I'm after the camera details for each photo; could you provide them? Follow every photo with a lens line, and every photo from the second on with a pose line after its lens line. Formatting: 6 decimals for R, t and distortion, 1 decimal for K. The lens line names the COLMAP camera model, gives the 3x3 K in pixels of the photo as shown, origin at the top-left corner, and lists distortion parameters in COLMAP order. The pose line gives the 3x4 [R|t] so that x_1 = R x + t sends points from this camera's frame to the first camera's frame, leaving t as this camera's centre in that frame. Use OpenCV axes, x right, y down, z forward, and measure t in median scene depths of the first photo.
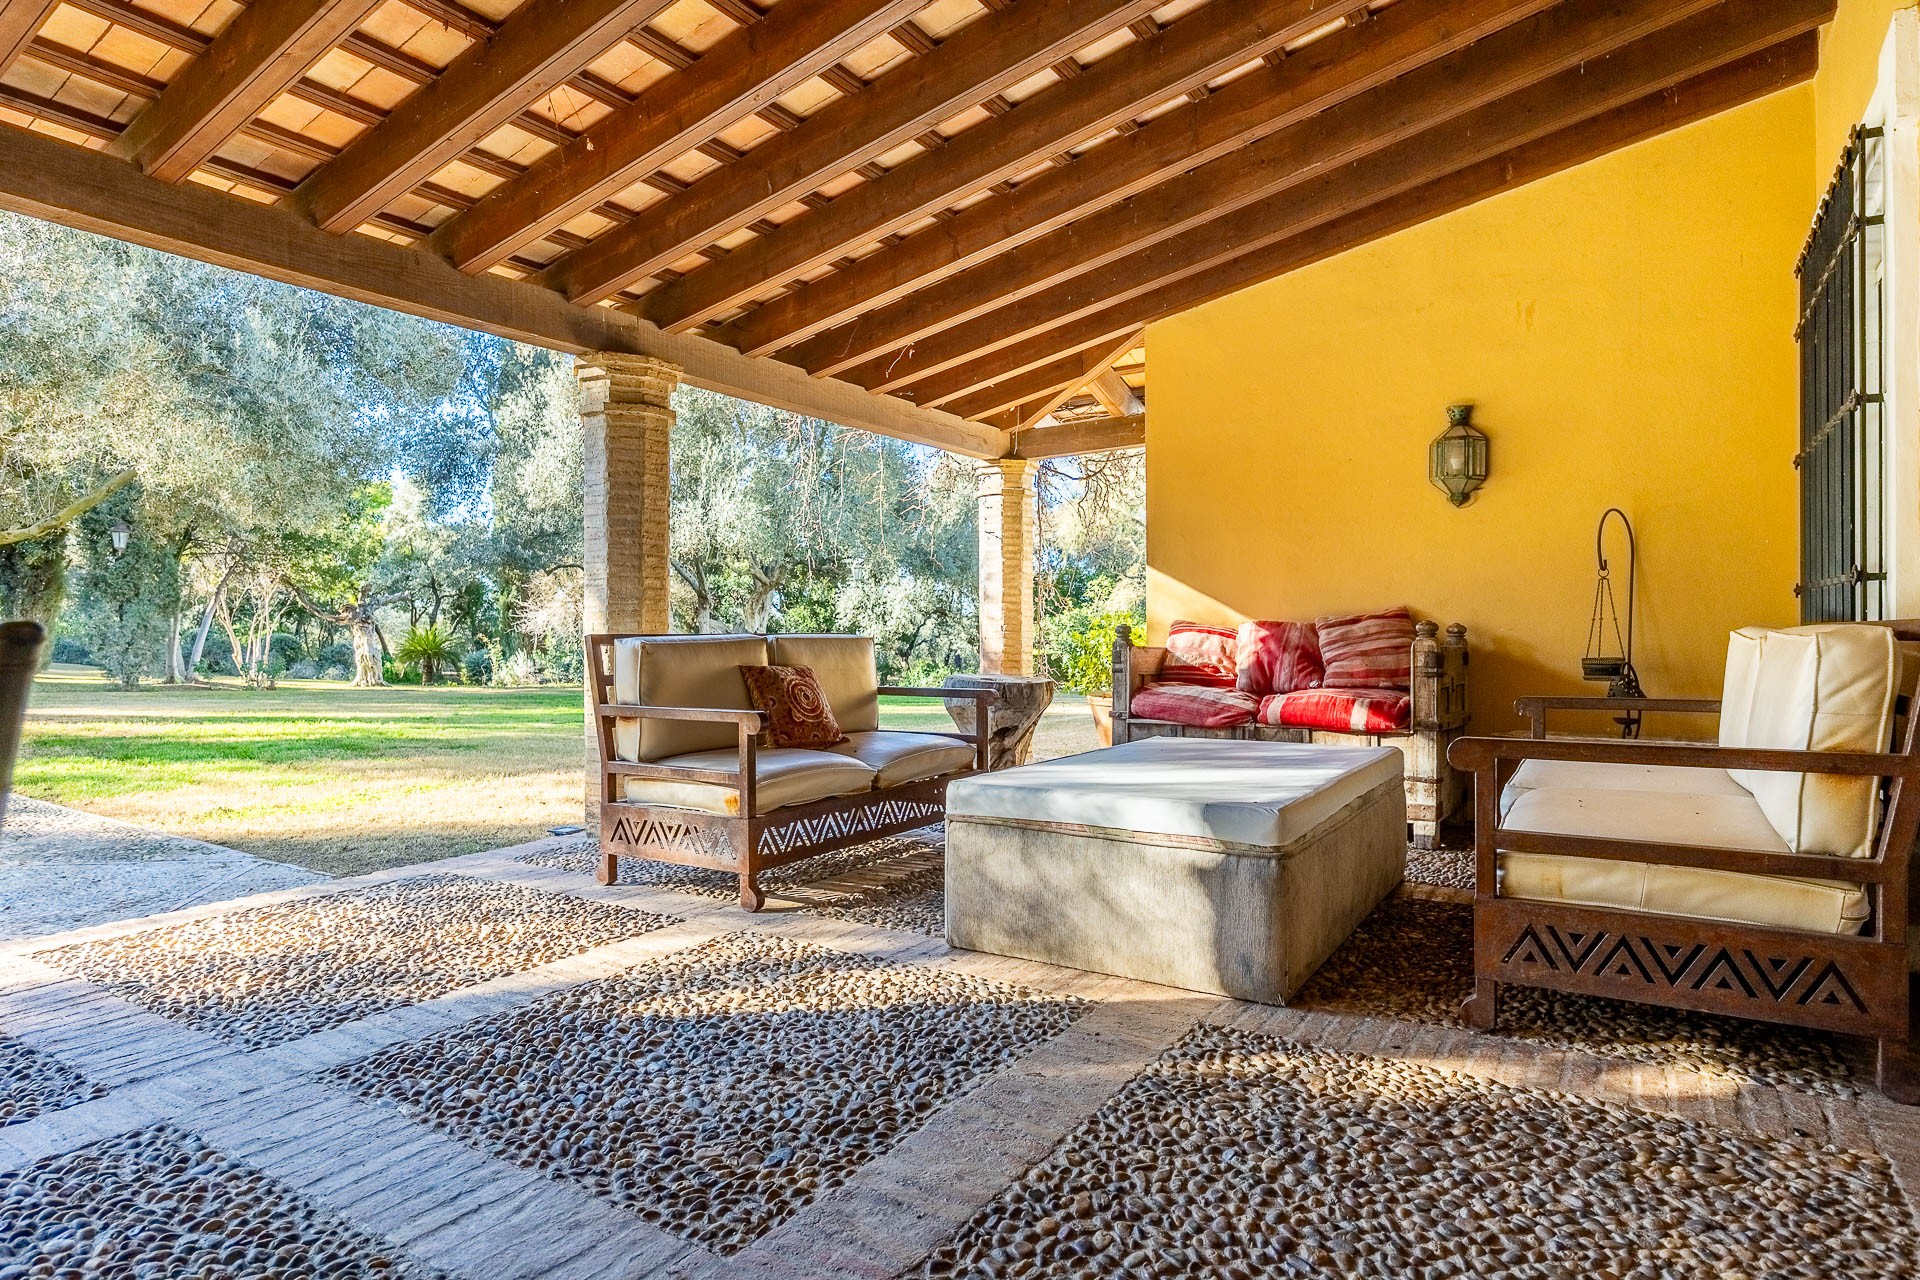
lens RADIAL K [[1080.7, 0, 960.0], [0, 1080.7, 640.0], [0, 0, 1]] dist [-0.001856, -0.001319]
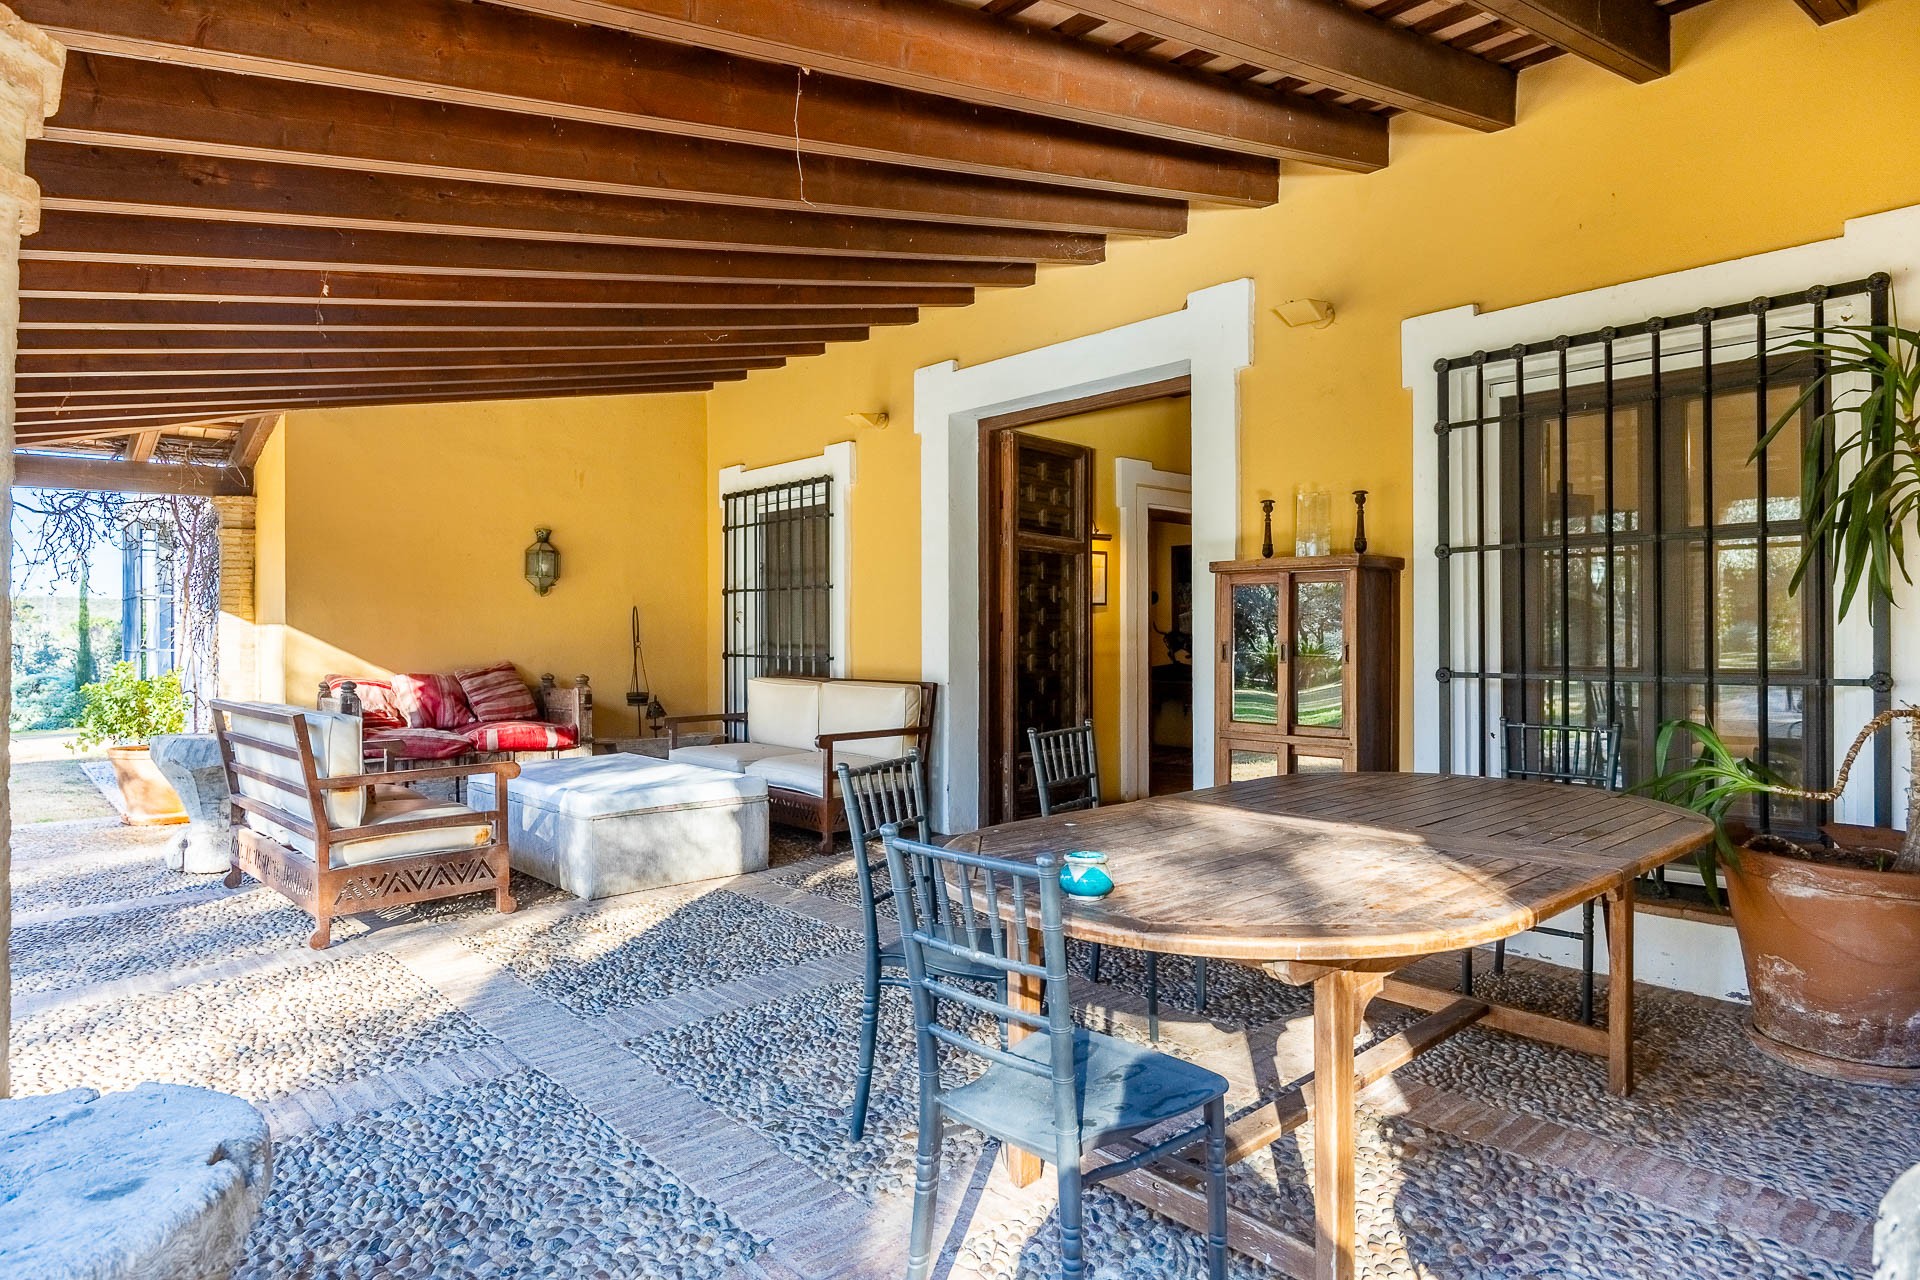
lens RADIAL K [[1080.7, 0, 960.0], [0, 1080.7, 640.0], [0, 0, 1]] dist [-0.001856, -0.001319]
pose [[0.254059, 0.003937, 0.967181, -0.848238], [0.008609, 0.999943, -0.006332, -0.047087], [-0.967150, 0.009935, 0.254010, 0.055144]]
